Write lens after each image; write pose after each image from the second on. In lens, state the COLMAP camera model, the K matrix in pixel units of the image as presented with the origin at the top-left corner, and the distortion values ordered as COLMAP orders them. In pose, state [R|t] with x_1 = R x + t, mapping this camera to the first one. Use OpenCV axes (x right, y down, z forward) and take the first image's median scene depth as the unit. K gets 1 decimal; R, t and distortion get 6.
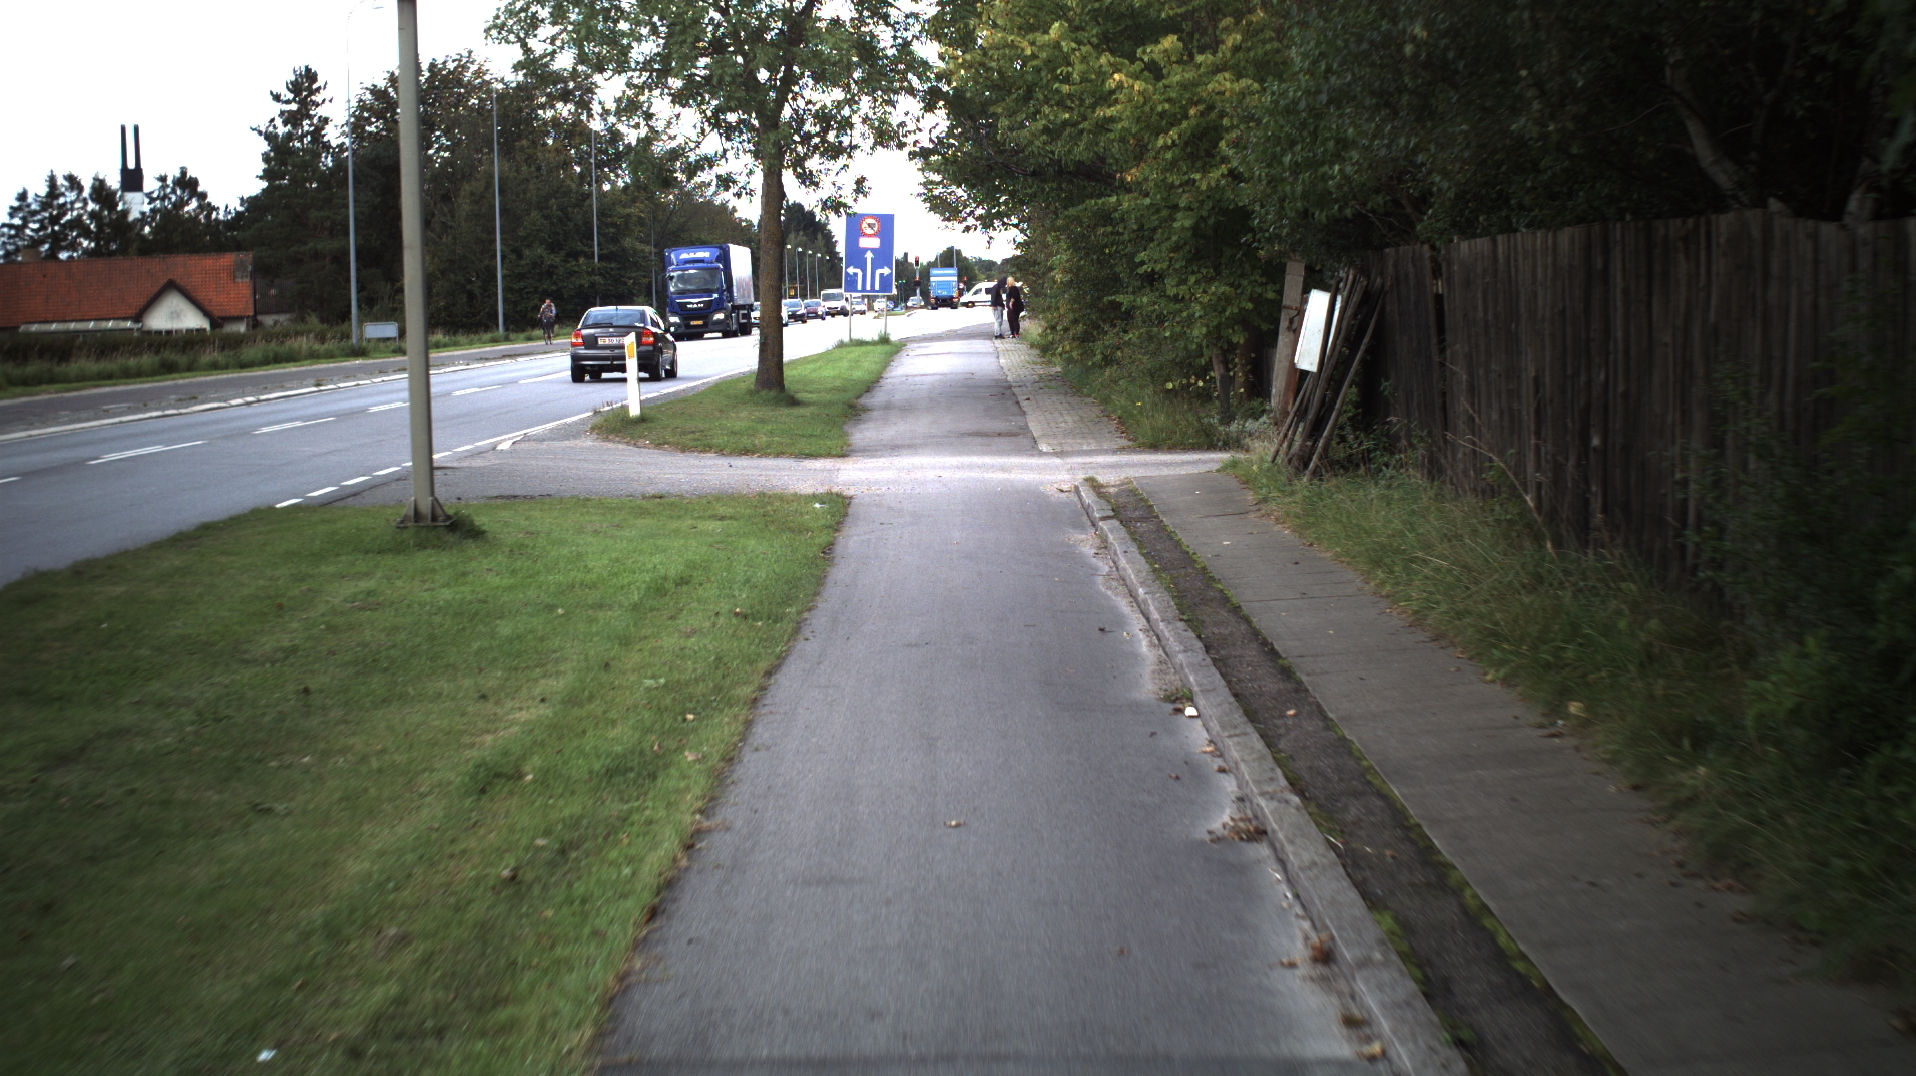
lens RADIAL K [[2735.6, 0, 956.5], [0, 2735.6, 536.3], [0, 0, 1]] dist [-0.192205, 0.000000]
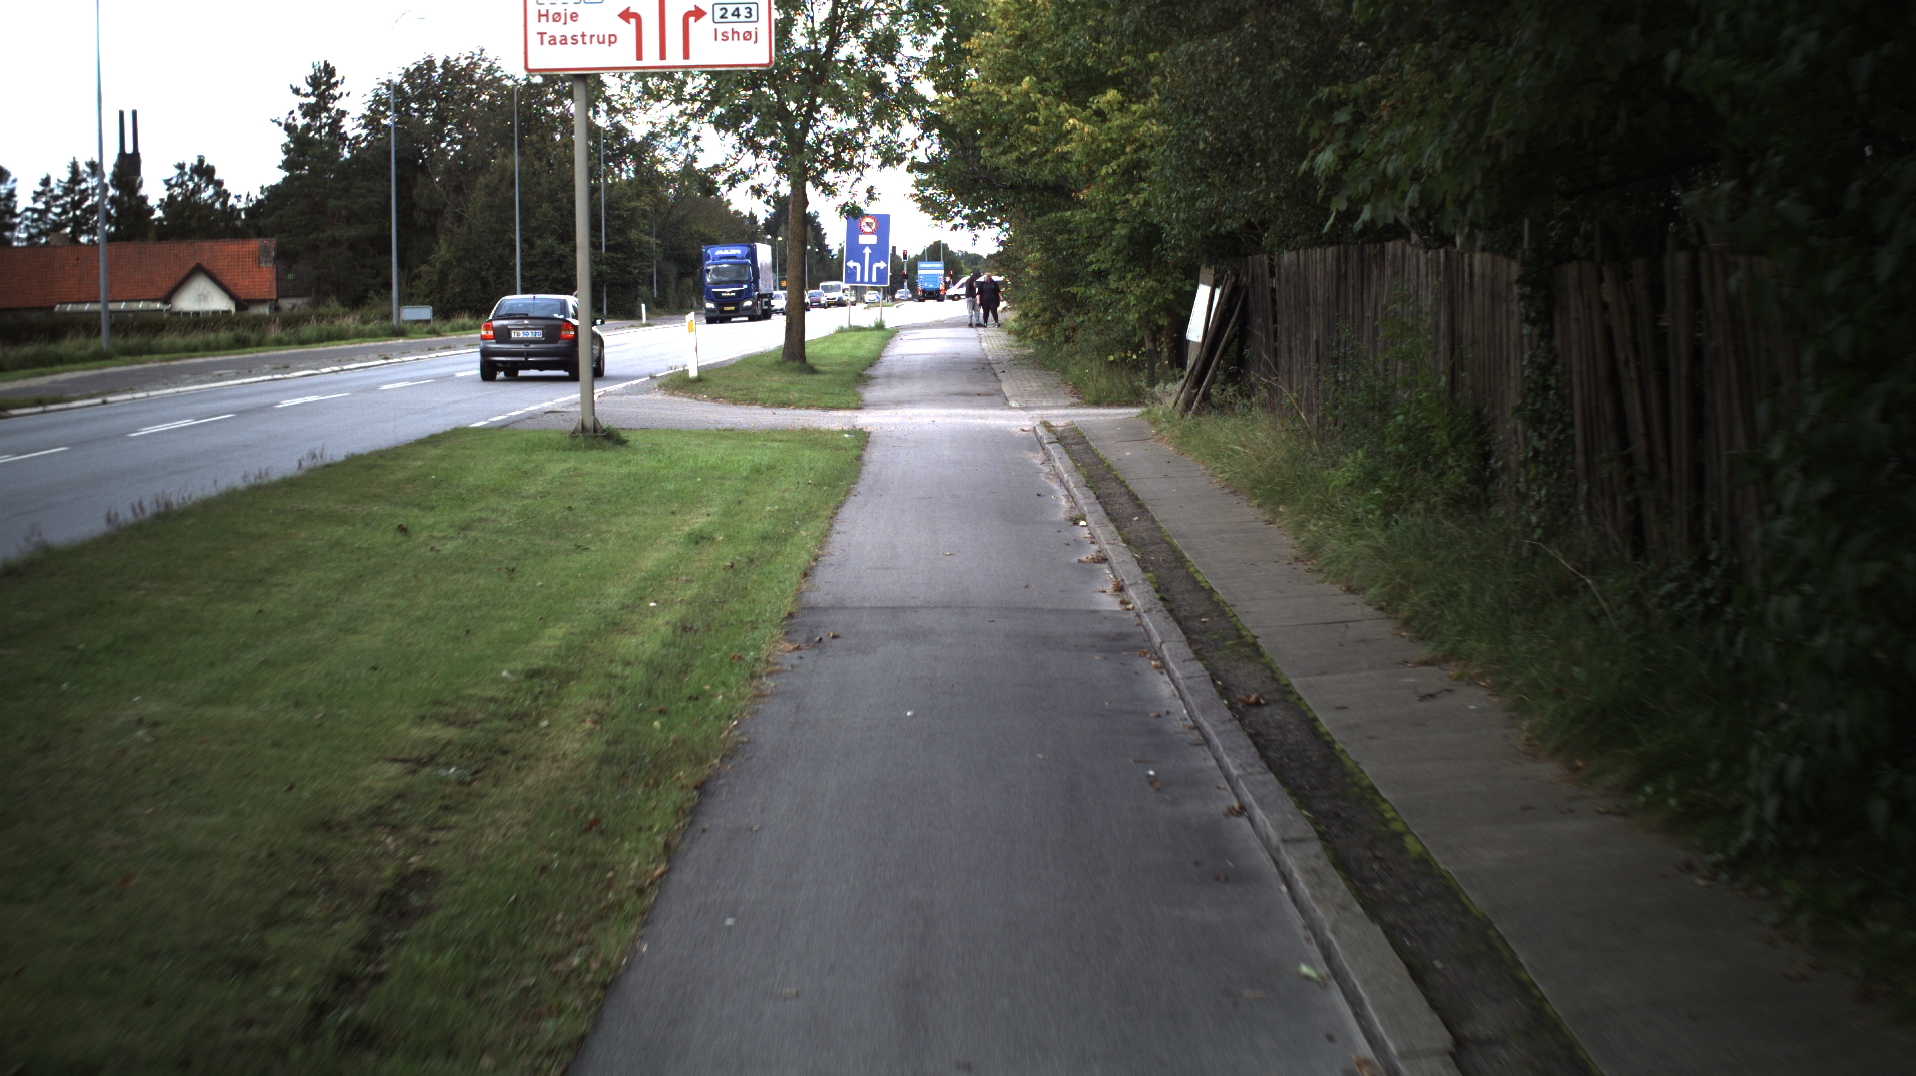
lens RADIAL K [[2735.6, 0, 959.6], [0, 2735.6, 540.5], [0, 0, 1]] dist [-0.192205, 0.000000]
pose [[0.999898, 0.012155, 0.007438, -0.001413], [-0.012184, 0.999918, 0.003879, 0.016955], [-0.007390, -0.003970, 0.999965, -0.183779]]
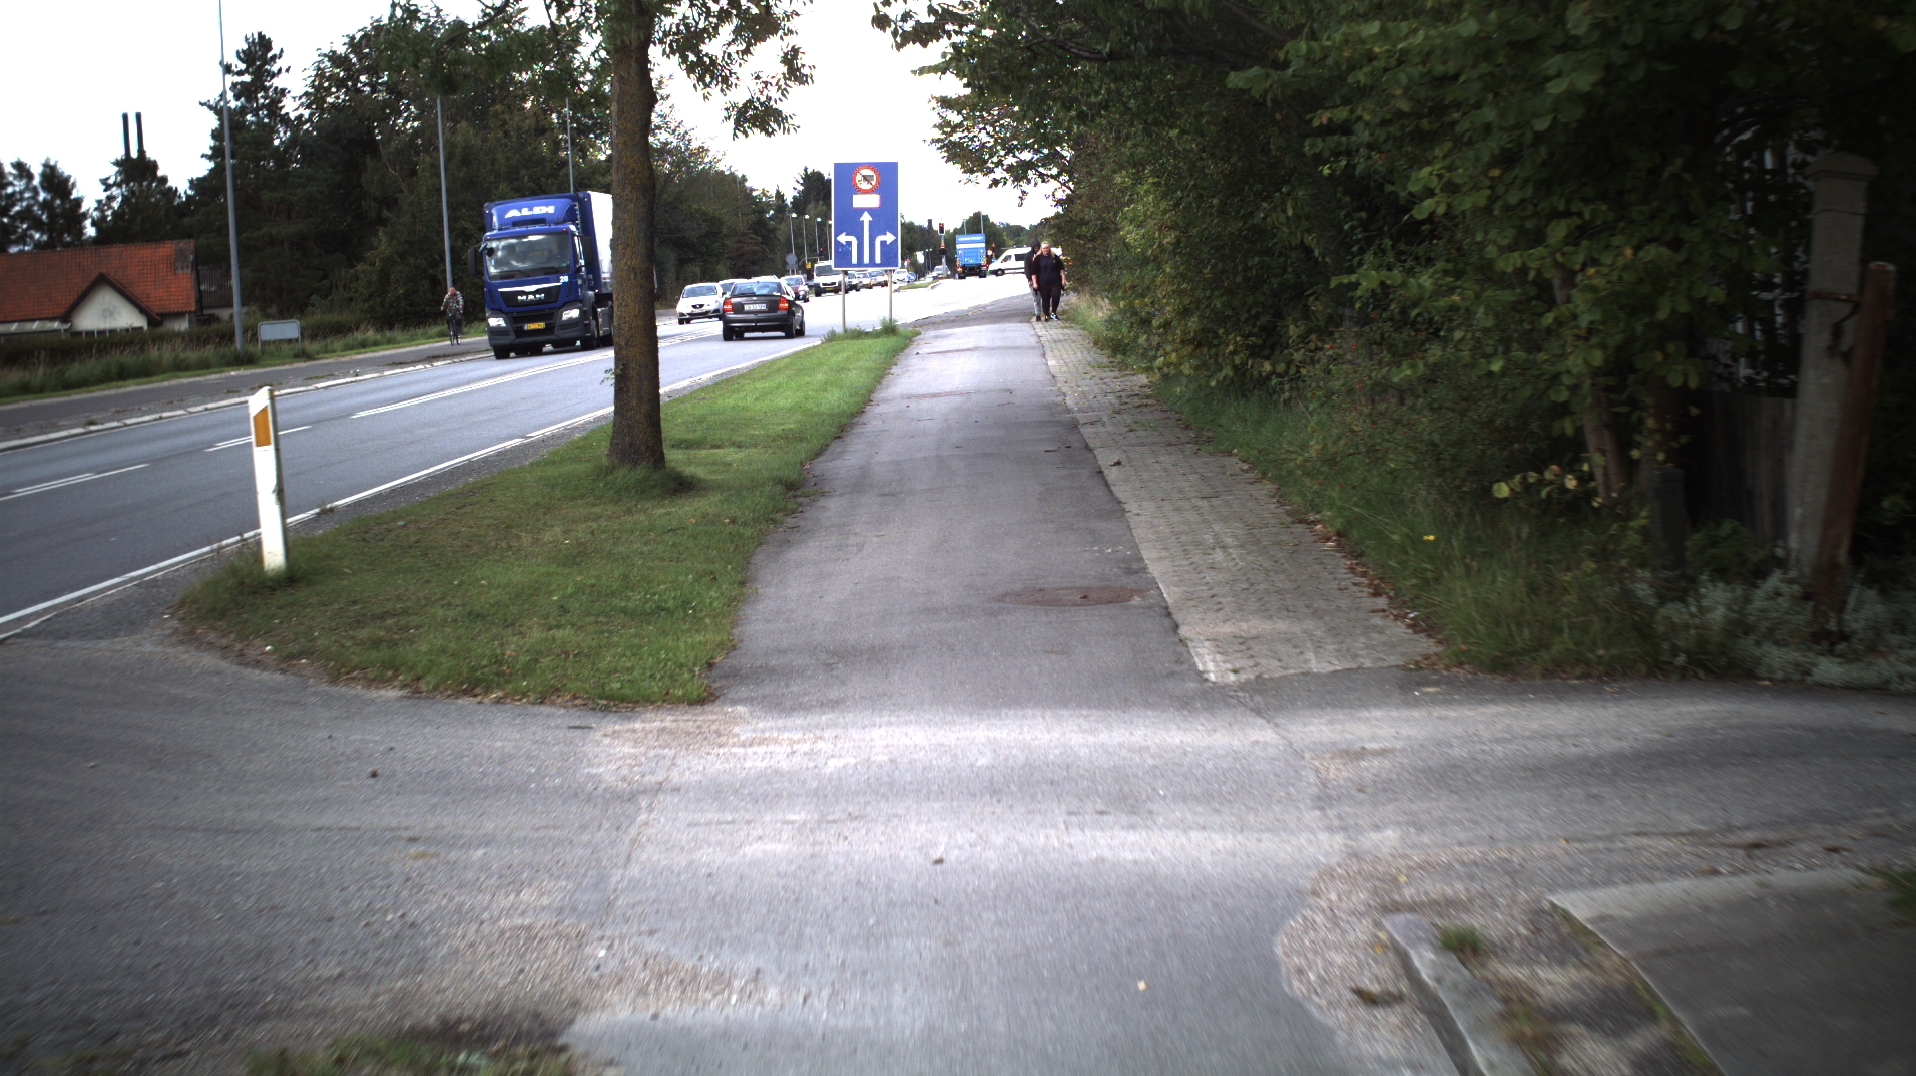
lens RADIAL K [[2735.6, 0, 960.8], [0, 2735.6, 538.7], [0, 0, 1]] dist [-0.192205, 0.000000]
pose [[0.999529, -0.028339, -0.011803, 0.000725], [0.028488, 0.999514, 0.012641, -0.034376], [0.011439, -0.012971, 0.999850, 0.365770]]
